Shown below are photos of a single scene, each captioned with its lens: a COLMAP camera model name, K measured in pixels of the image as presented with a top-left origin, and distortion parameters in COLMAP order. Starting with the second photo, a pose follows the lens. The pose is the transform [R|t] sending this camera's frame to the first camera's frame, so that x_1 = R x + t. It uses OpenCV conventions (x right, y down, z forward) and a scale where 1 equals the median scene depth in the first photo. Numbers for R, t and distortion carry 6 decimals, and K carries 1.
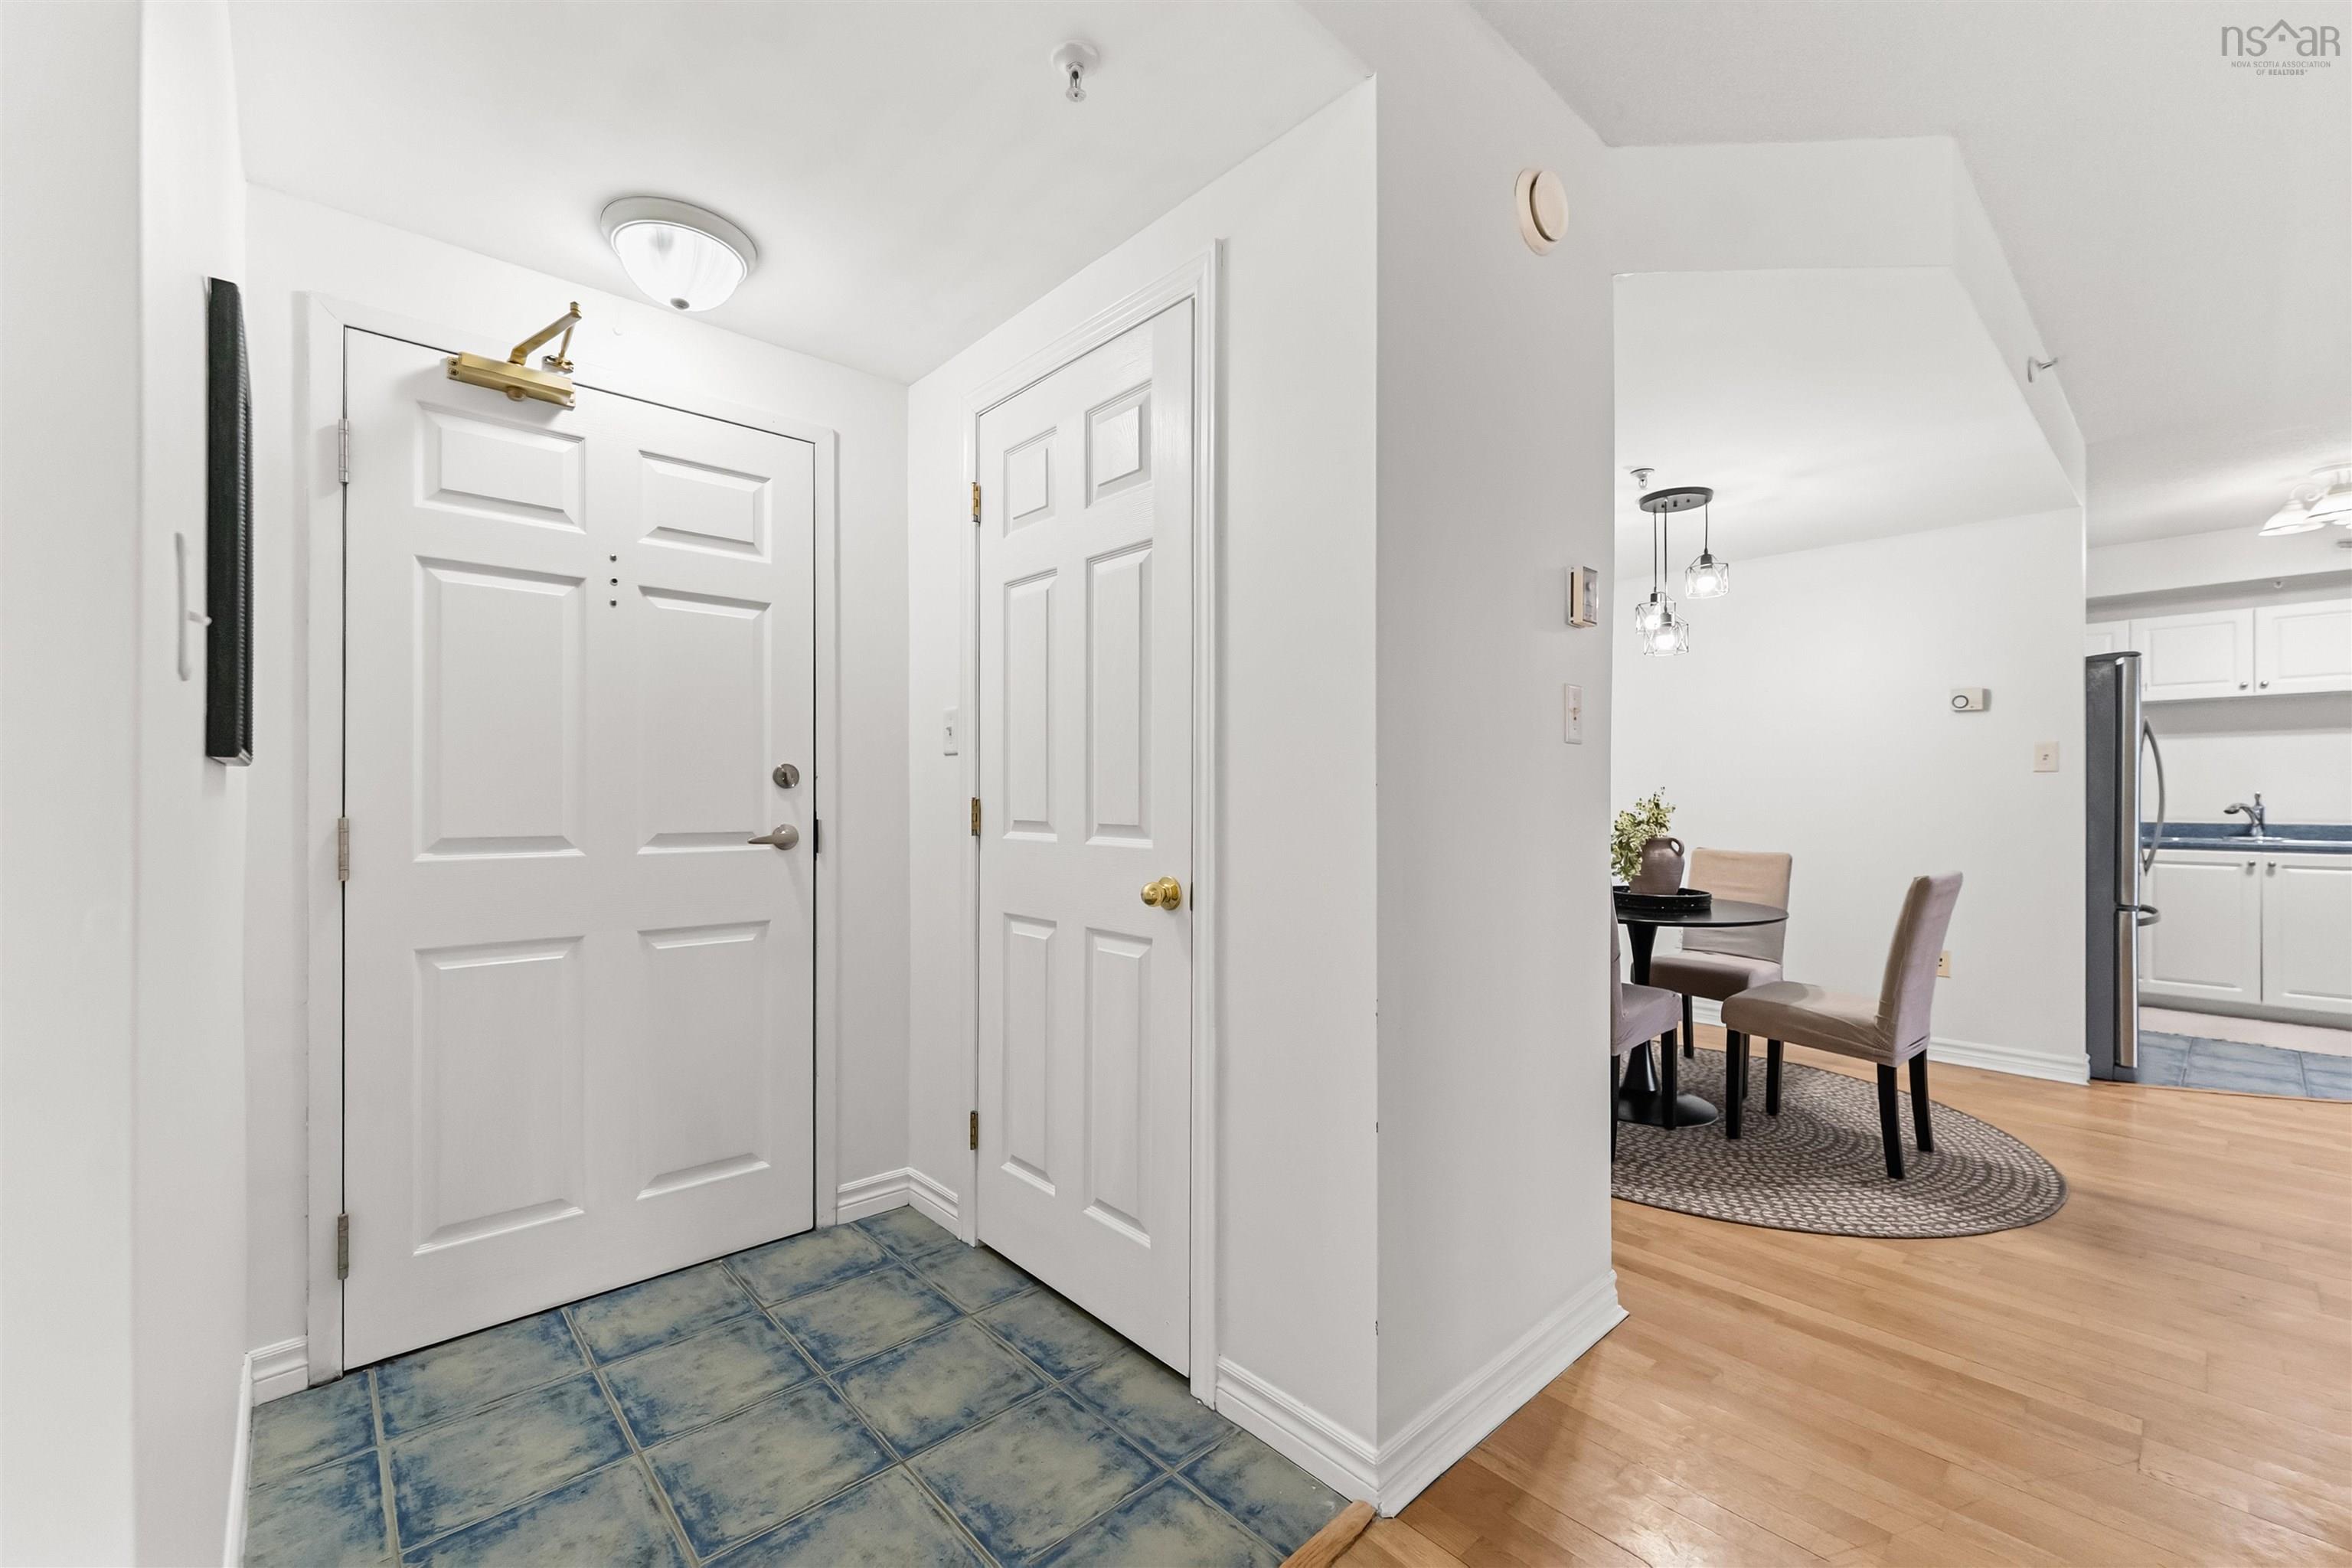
lens RADIAL K [[955.7, 0, 1168.6], [0, 955.7, 784.4], [0, 0, 1]] dist [-0.000561, 0.000008]
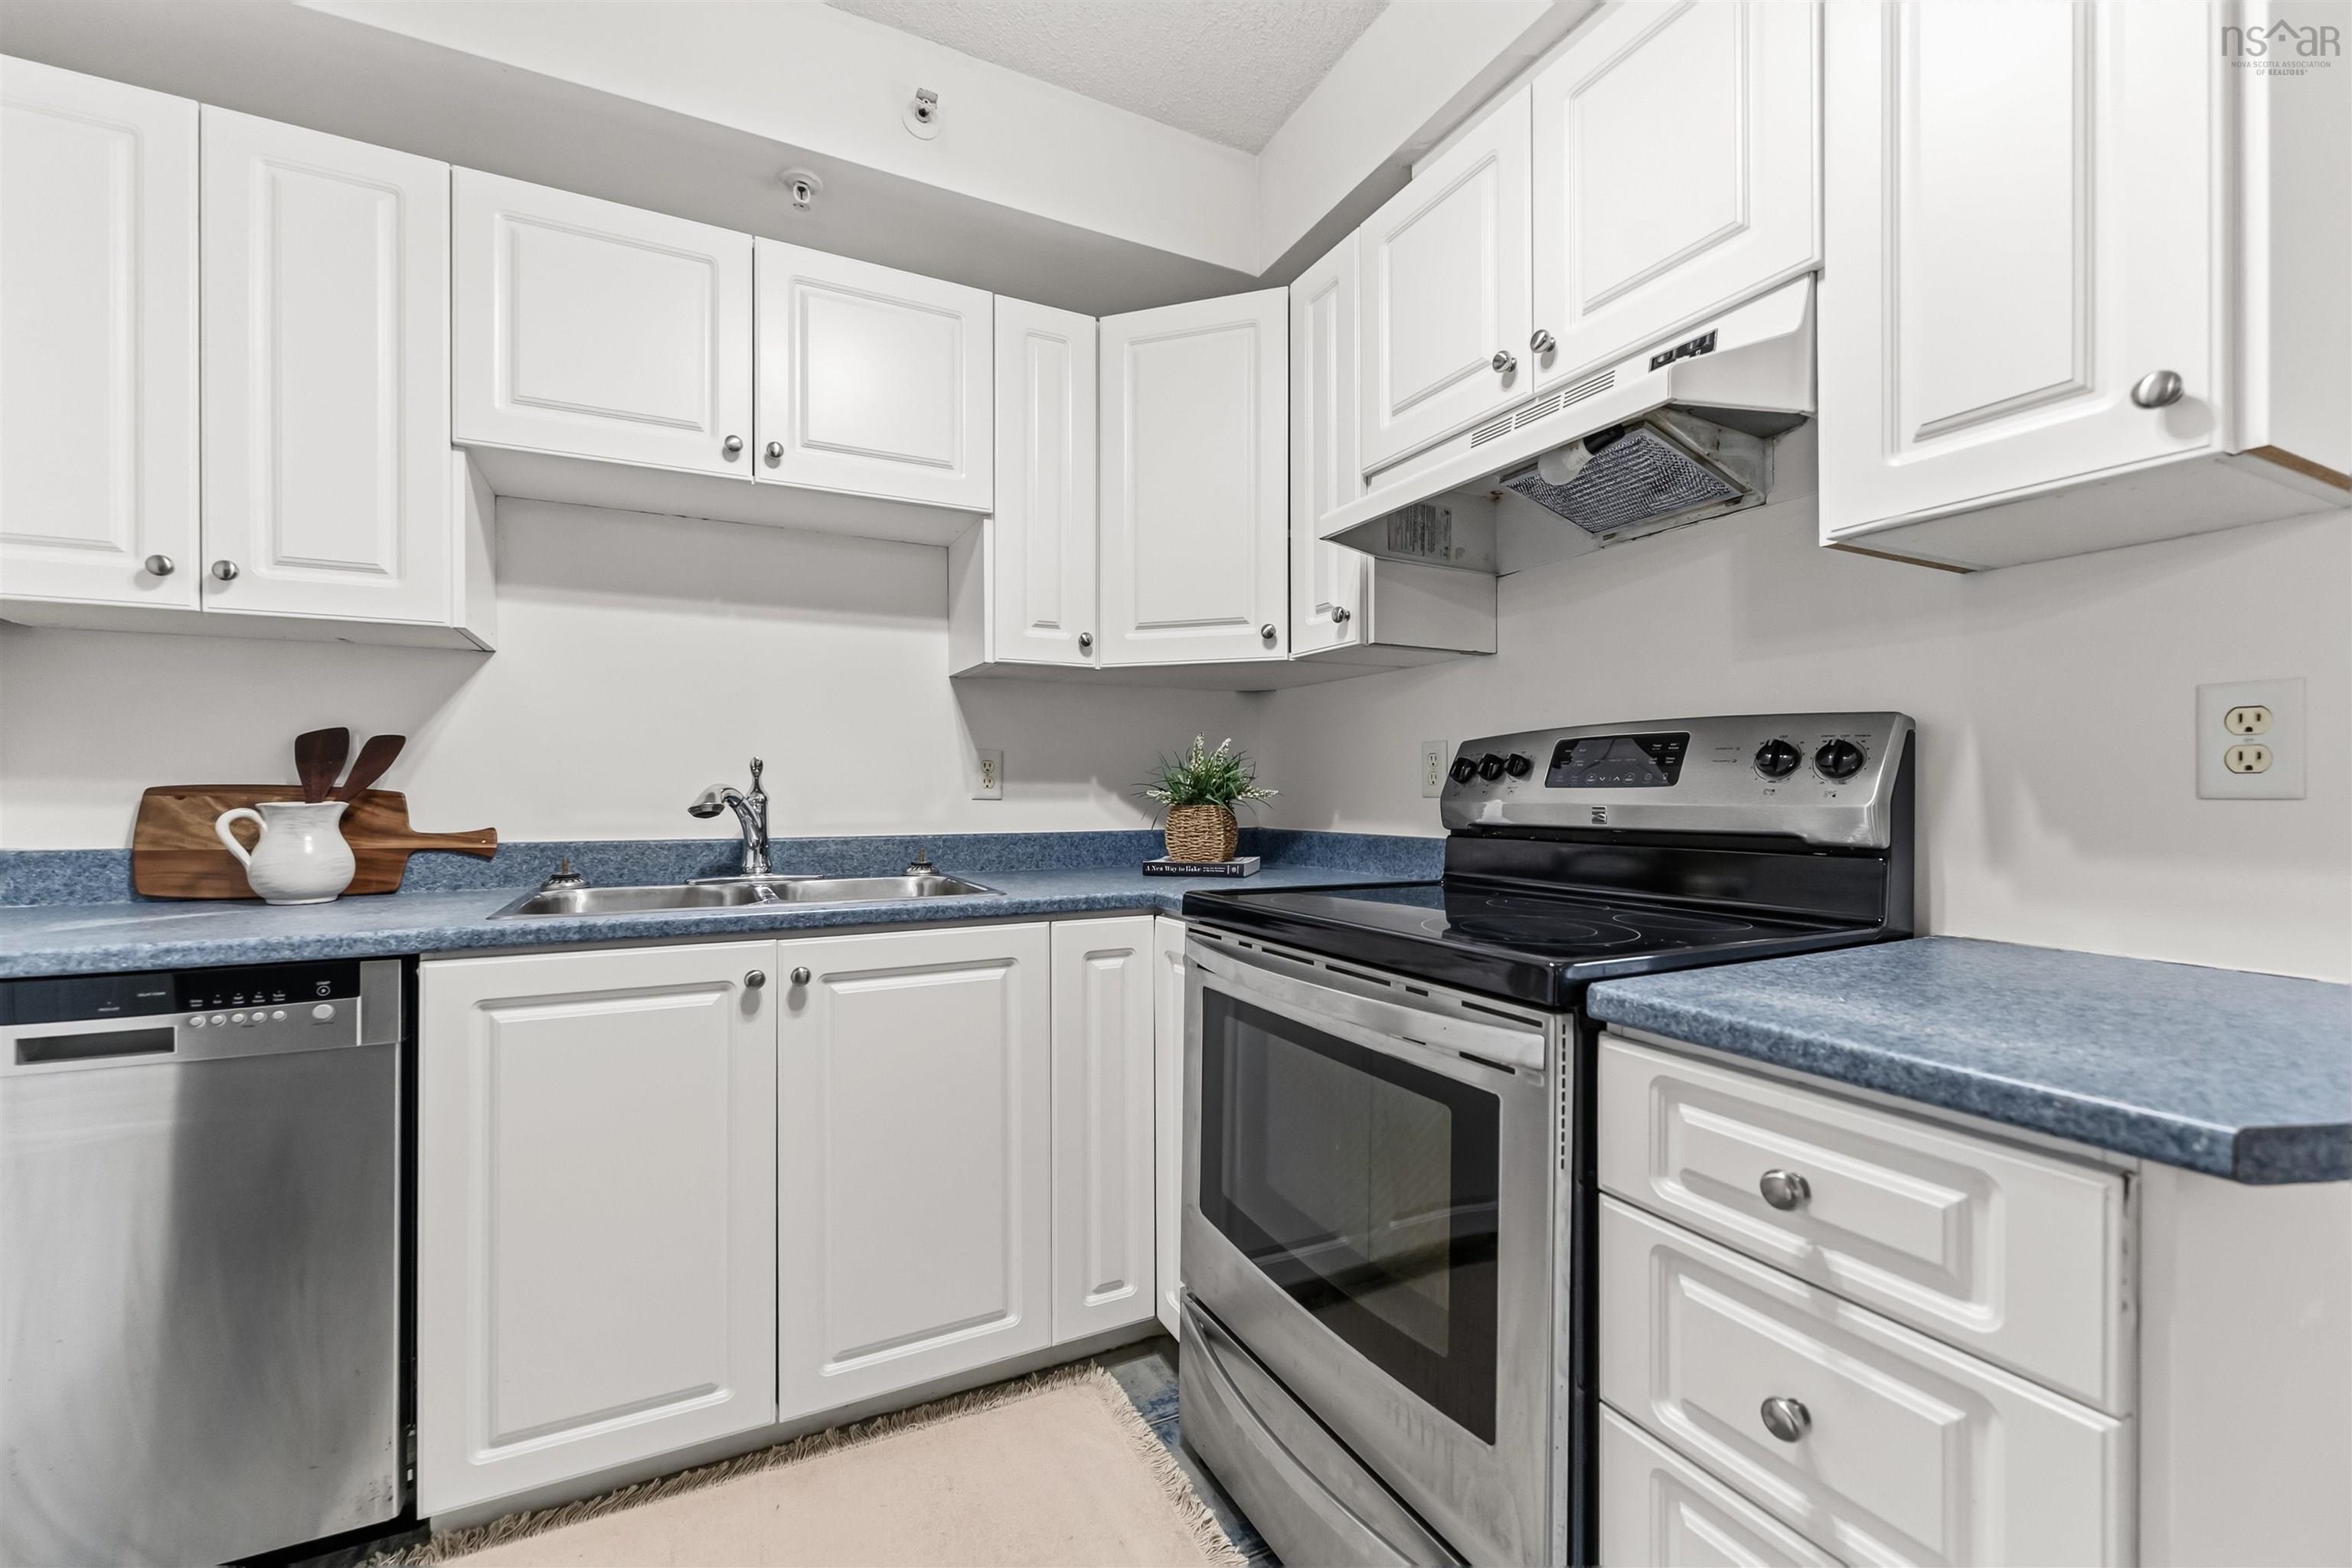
lens RADIAL K [[947.8, 0, 1172.3], [0, 947.8, 792.7], [0, 0, 1]] dist [-0.001486, -0.000168]
pose [[0.265370, -0.005460, 0.964131, 0.841327], [-0.003885, 0.999970, 0.006732, 0.019367], [-0.964139, -0.005533, 0.265341, 0.758922]]
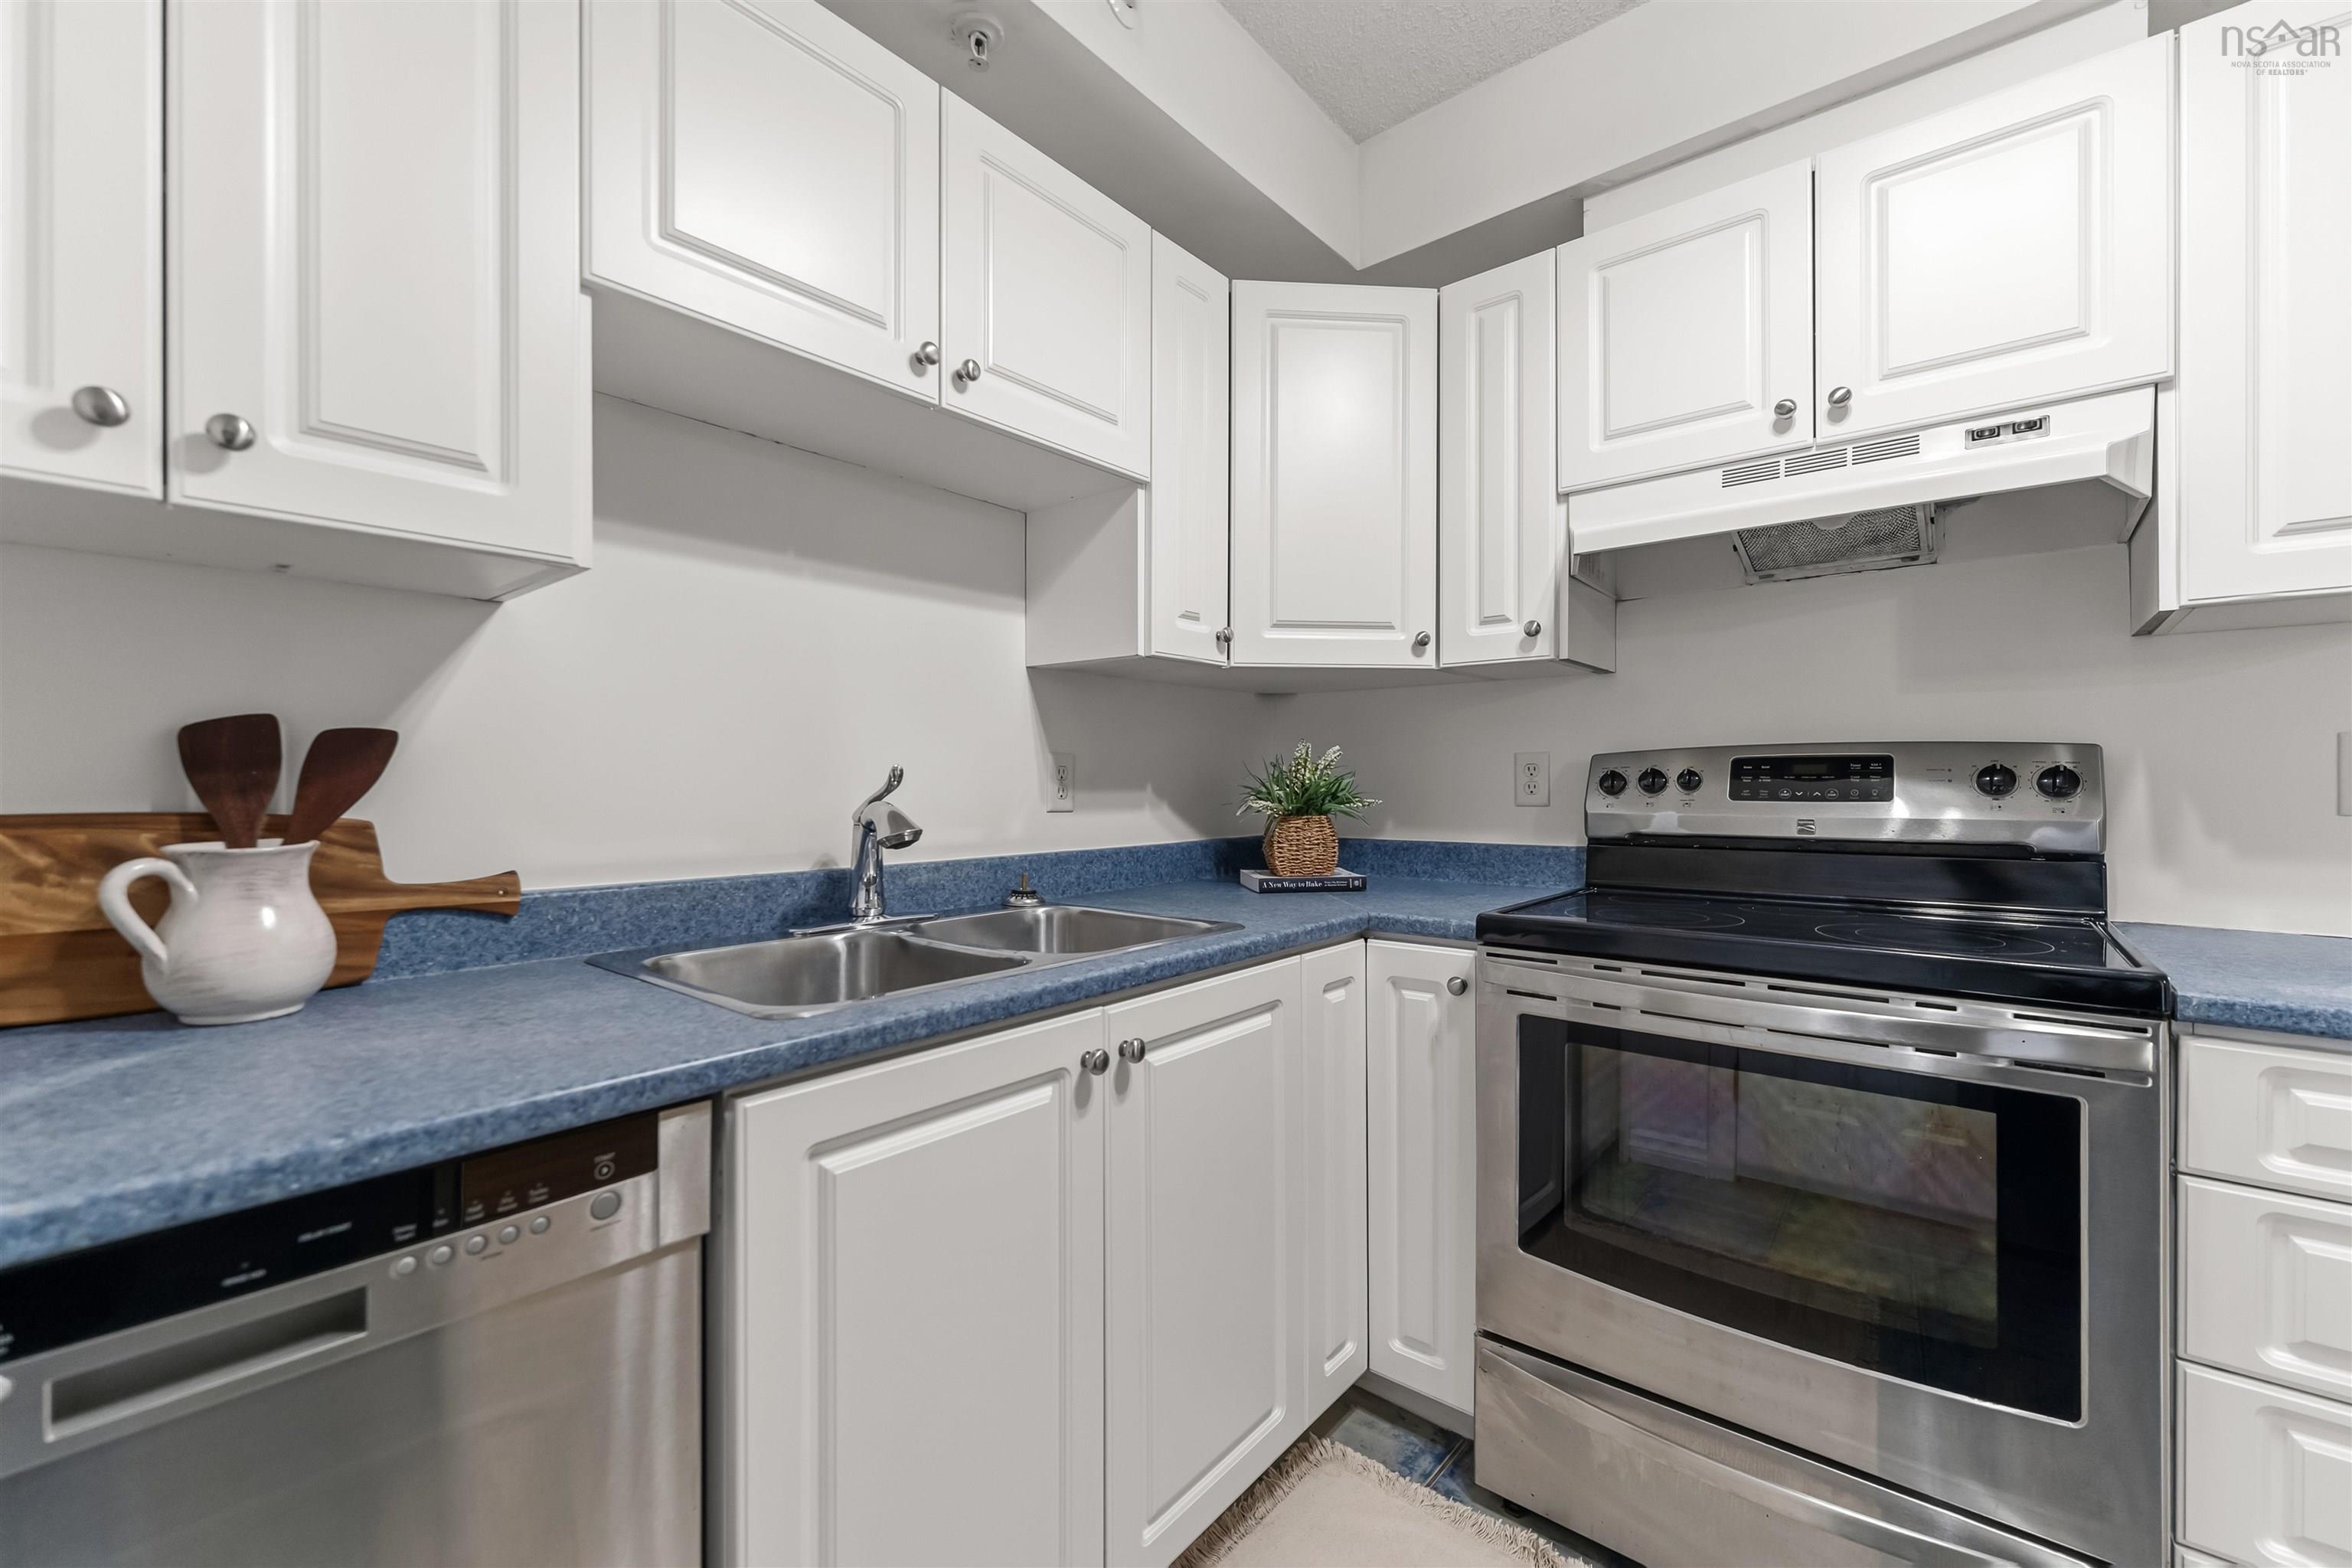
lens RADIAL K [[946.9, 0, 1176.0], [0, 946.9, 784.0], [0, 0, 1]] dist [-0.000540, -0.000224]
pose [[-0.130323, -0.005231, 0.991458, 0.863800], [-0.004790, 0.999978, 0.004646, 0.012480], [-0.991460, -0.004144, -0.130345, 0.971408]]
